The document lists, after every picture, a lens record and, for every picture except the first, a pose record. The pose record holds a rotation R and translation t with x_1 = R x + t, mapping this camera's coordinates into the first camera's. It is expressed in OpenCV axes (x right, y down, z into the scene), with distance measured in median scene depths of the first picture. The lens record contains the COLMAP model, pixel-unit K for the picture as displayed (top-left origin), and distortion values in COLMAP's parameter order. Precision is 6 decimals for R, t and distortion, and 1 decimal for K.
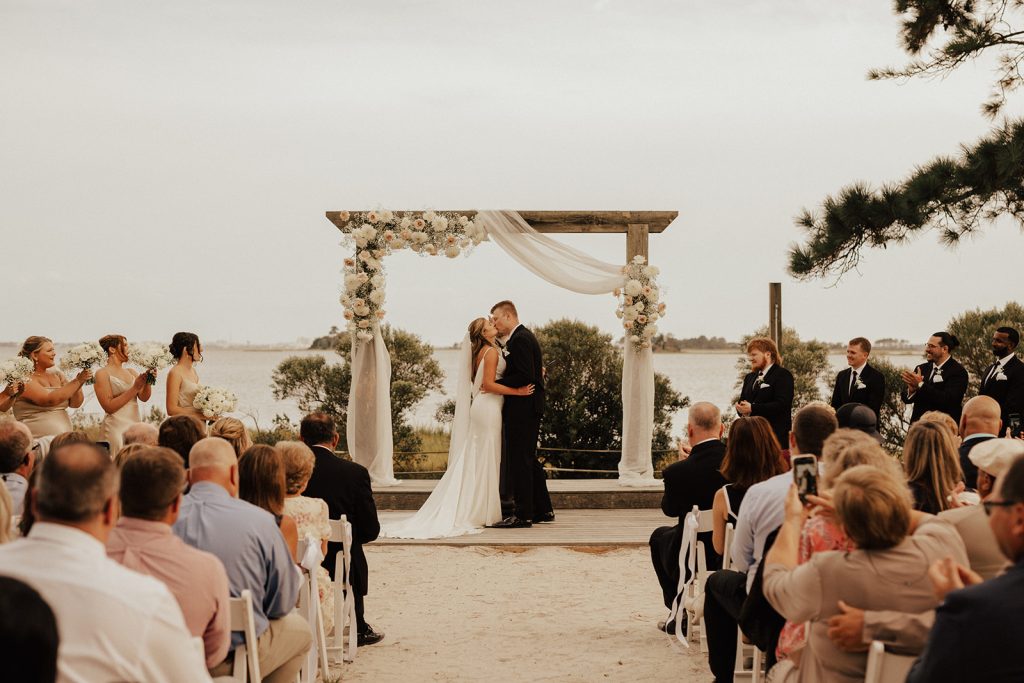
lens RADIAL K [[2058.4, 0, 511.1], [0, 2058.4, 341.1], [0, 0, 1]] dist [0.427855, 0.000000]
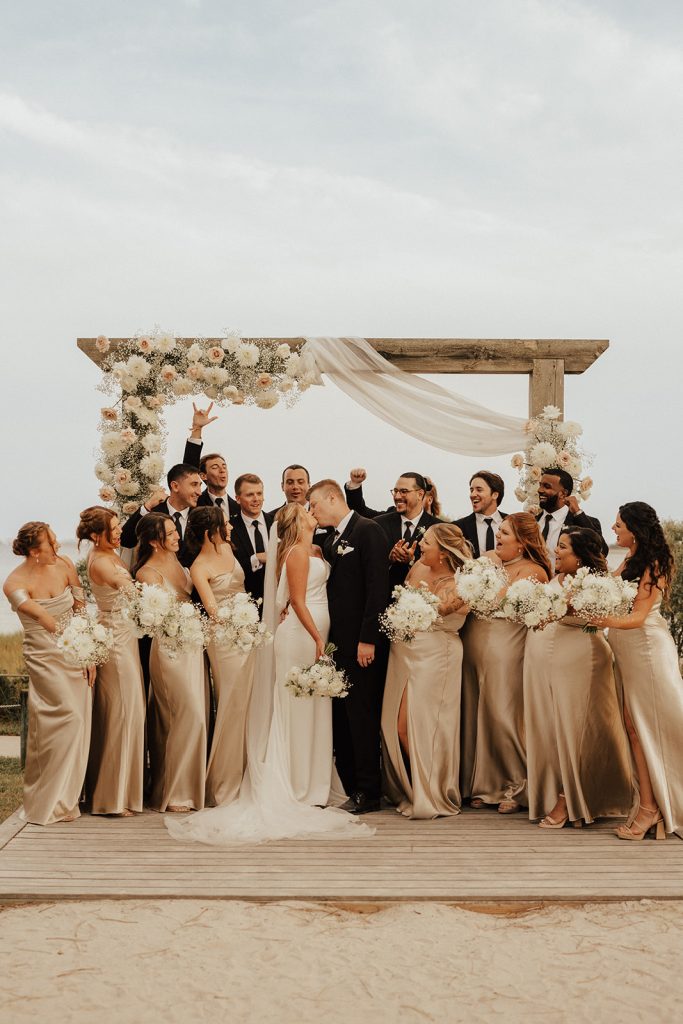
lens RADIAL K [[2058.4, 0, 341.5], [0, 2058.4, 513.3], [0, 0, 1]] dist [0.427855, 0.000000]
pose [[0.999964, 0.004285, -0.007274, 0.000234], [-0.004382, 0.999901, -0.013351, 0.001832], [0.007216, 0.013382, 0.999884, 0.342095]]
